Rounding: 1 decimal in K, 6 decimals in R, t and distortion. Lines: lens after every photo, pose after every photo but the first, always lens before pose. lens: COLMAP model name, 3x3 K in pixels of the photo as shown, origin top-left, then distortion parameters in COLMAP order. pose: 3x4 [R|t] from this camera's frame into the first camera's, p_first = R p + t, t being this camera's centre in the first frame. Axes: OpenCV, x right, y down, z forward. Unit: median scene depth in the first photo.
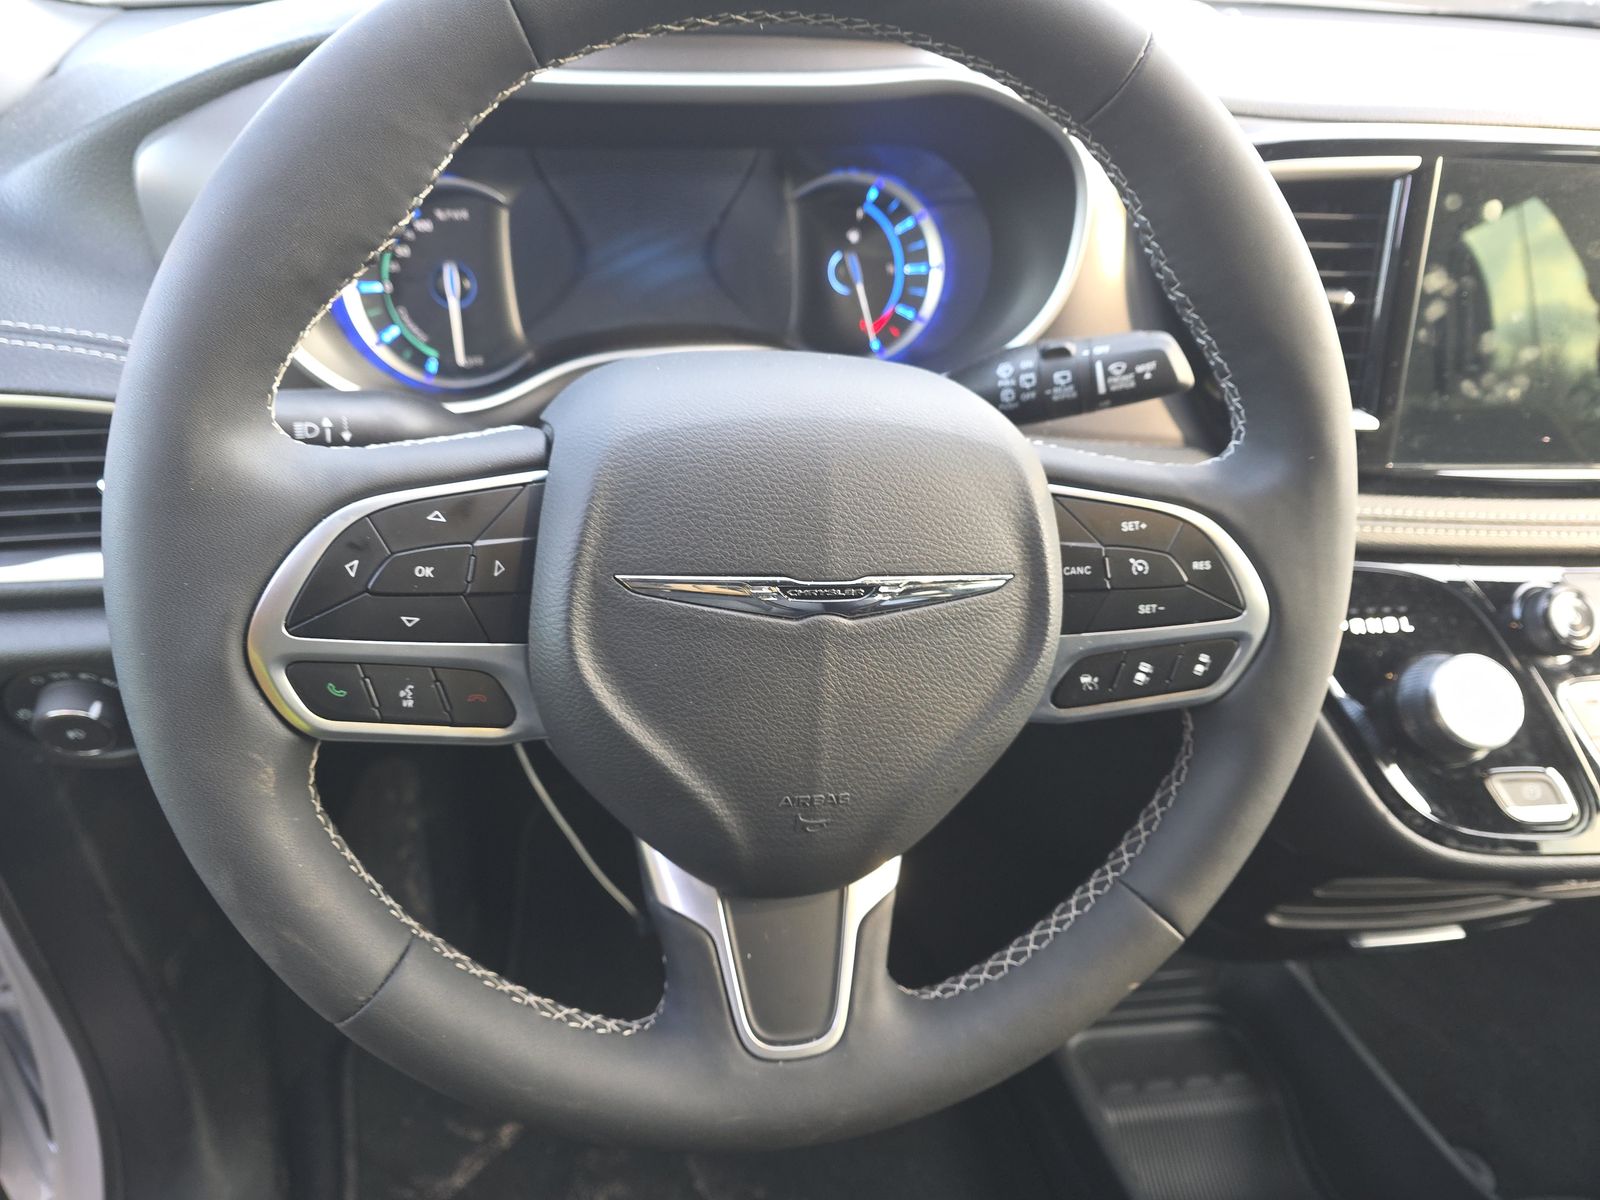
lens RADIAL K [[1115.2, 0, 798.9], [0, 1115.2, 567.4], [0, 0, 1]] dist [0.001199, 0.002217]
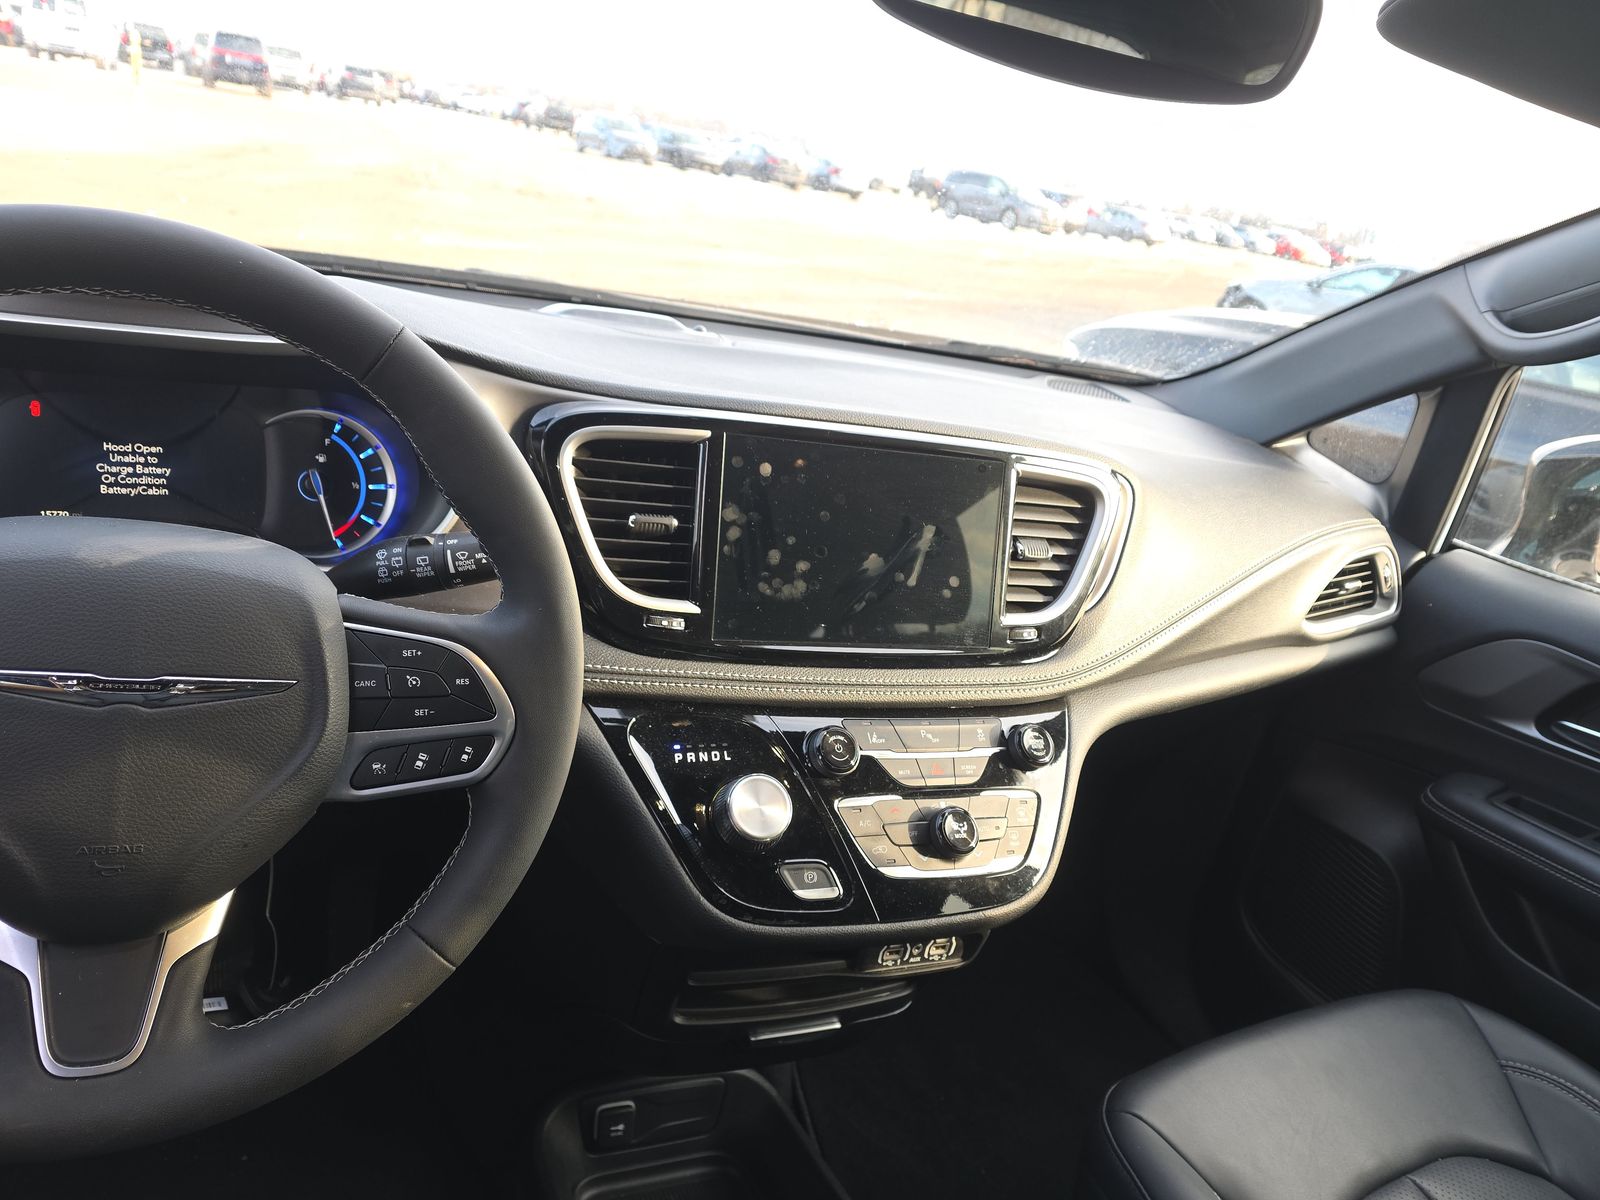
lens RADIAL K [[1041.7, 0, 778.2], [0, 1041.7, 595.9], [0, 0, 1]] dist [0.081587, -0.074806]
pose [[0.966924, 0.033933, 0.252796, 0.334245], [0.015069, 0.981780, -0.189423, 0.123736], [-0.254618, 0.186967, 0.948796, -0.327520]]
